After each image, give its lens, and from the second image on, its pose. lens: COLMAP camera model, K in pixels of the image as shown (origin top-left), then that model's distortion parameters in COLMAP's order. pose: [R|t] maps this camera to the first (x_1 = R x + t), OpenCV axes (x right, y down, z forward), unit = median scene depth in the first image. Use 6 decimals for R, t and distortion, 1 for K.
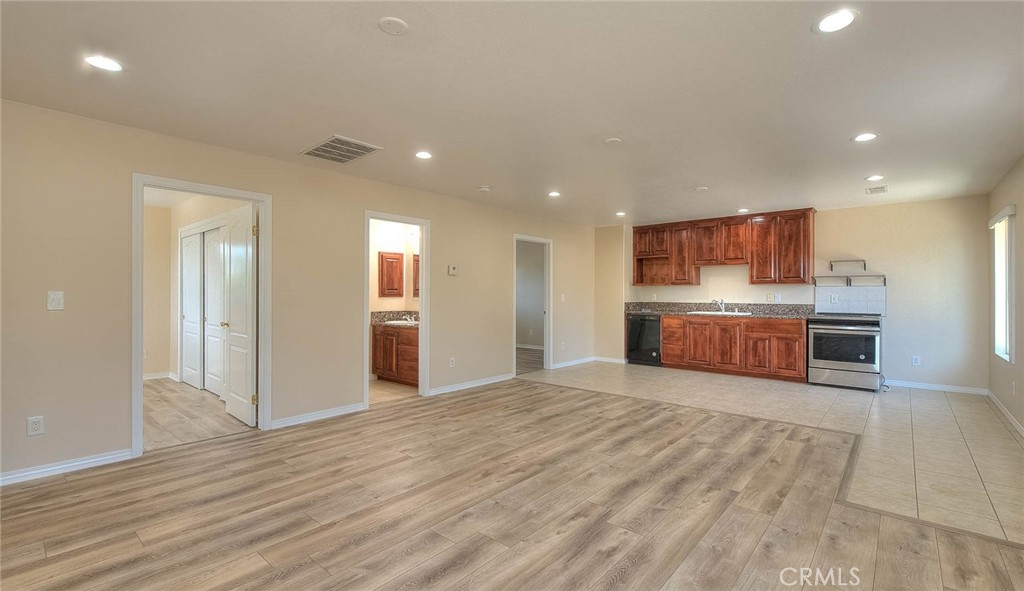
lens RADIAL K [[442.1, 0, 513.3], [0, 442.1, 294.7], [0, 0, 1]] dist [0.000265, 0.000010]
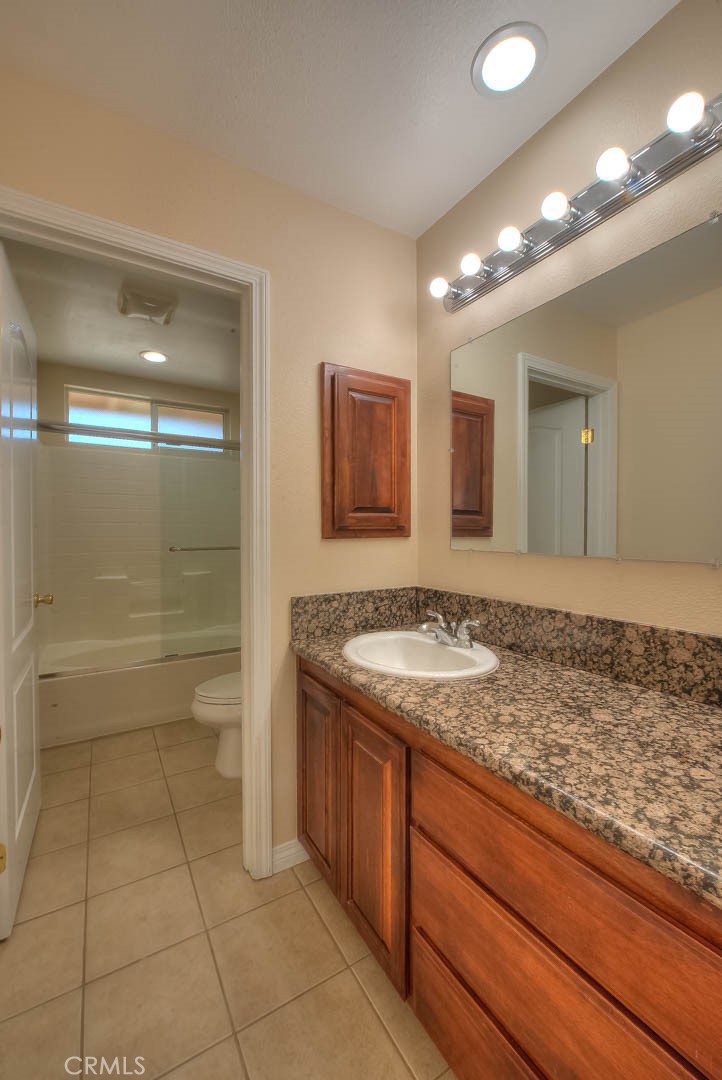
lens RADIAL K [[425.6, 0, 358.4], [0, 425.6, 536.5], [0, 0, 1]] dist [0.025560, -0.000725]
pose [[0.956854, -0.009445, -0.290415, -0.209622], [0.014182, 0.999798, 0.014212, 0.000809], [0.290223, -0.017718, 0.956795, 0.760343]]
